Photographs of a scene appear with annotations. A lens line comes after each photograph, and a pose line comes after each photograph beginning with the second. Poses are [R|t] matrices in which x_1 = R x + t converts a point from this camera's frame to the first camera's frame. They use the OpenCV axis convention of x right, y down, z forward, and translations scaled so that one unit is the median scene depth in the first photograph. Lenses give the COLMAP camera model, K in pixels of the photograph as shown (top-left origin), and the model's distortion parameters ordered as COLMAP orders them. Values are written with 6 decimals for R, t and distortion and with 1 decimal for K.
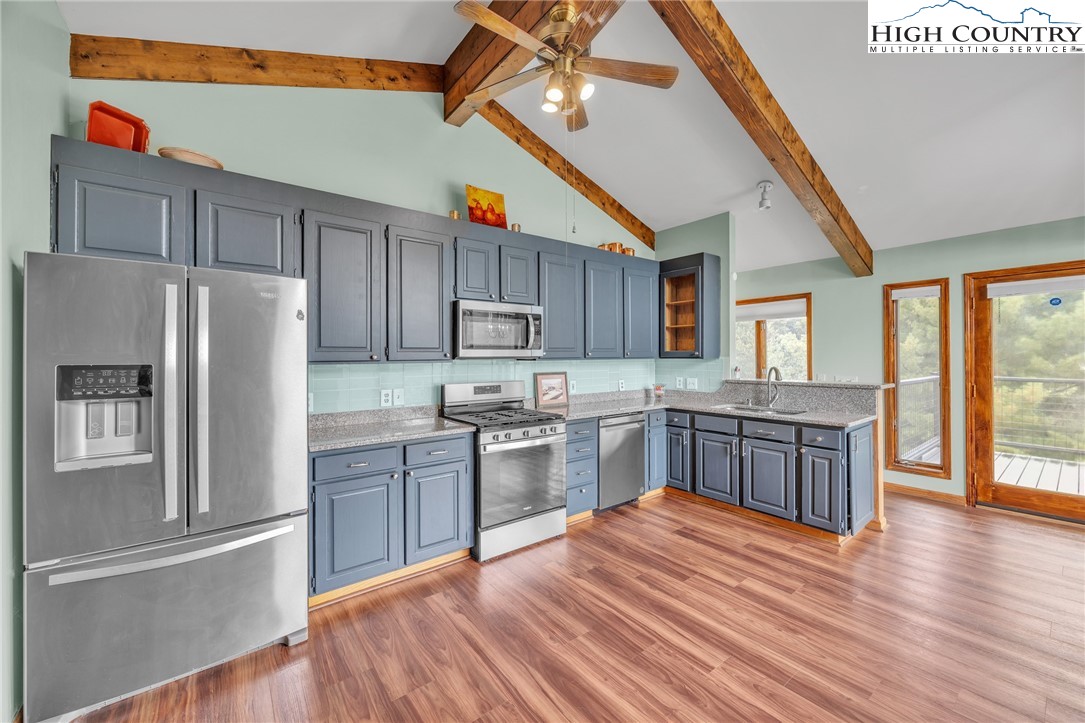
lens RADIAL K [[422.3, 0, 546.3], [0, 422.3, 356.0], [0, 0, 1]] dist [-0.002166, 0.000035]
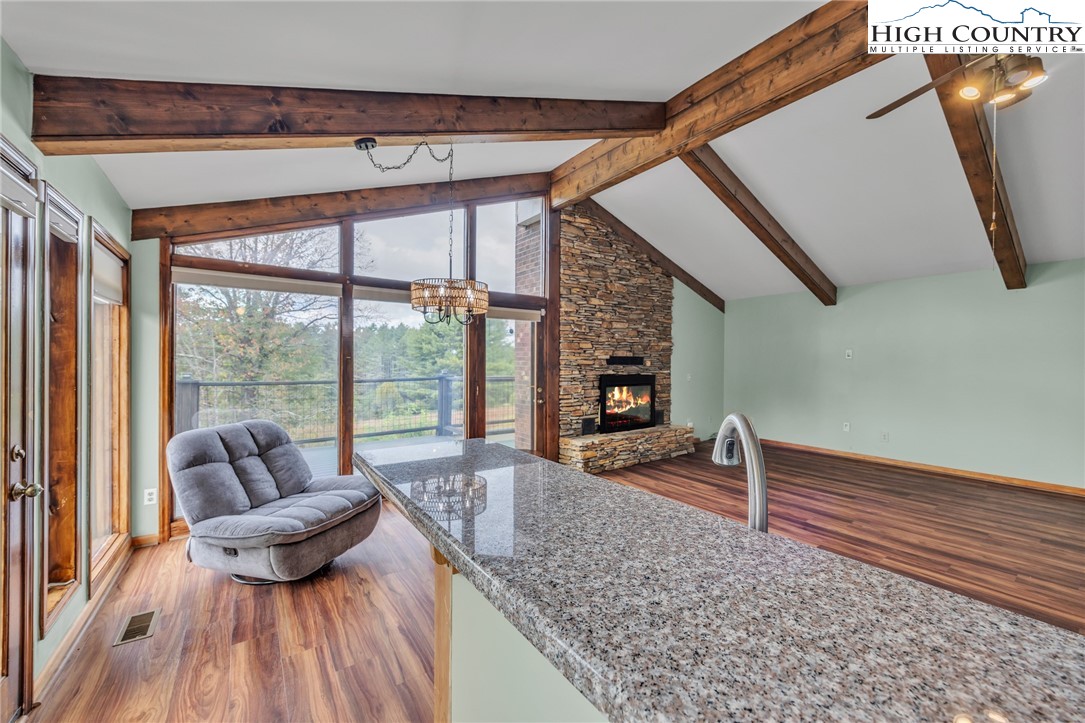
lens RADIAL K [[422.3, 0, 543.4], [0, 422.3, 360.5], [0, 0, 1]] dist [-0.002166, 0.000035]
pose [[-0.998405, 0.009607, 0.055626, 1.016163], [0.009234, 0.999933, -0.006952, -0.025641], [-0.055689, -0.006427, -0.998427, 1.982080]]
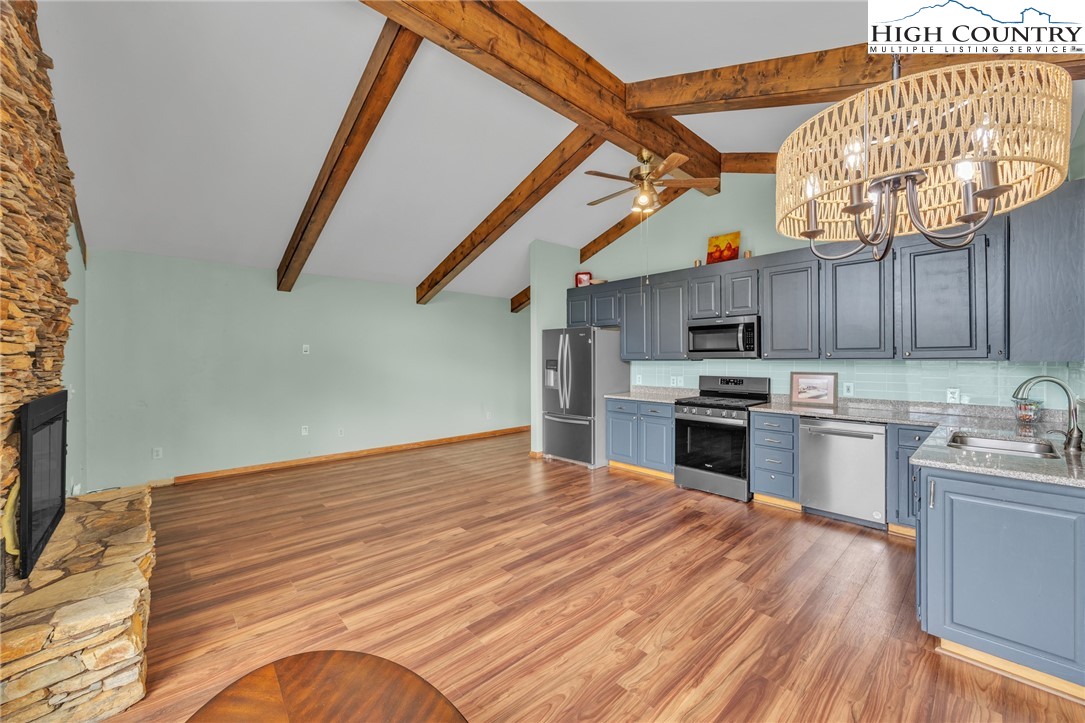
lens RADIAL K [[422.3, 0, 547.7], [0, 422.3, 359.1], [0, 0, 1]] dist [-0.002166, 0.000035]
pose [[0.085663, 0.010897, -0.996265, 1.675961], [0.008435, 0.999896, 0.011662, -0.018314], [0.996288, -0.009403, 0.085562, 0.449509]]
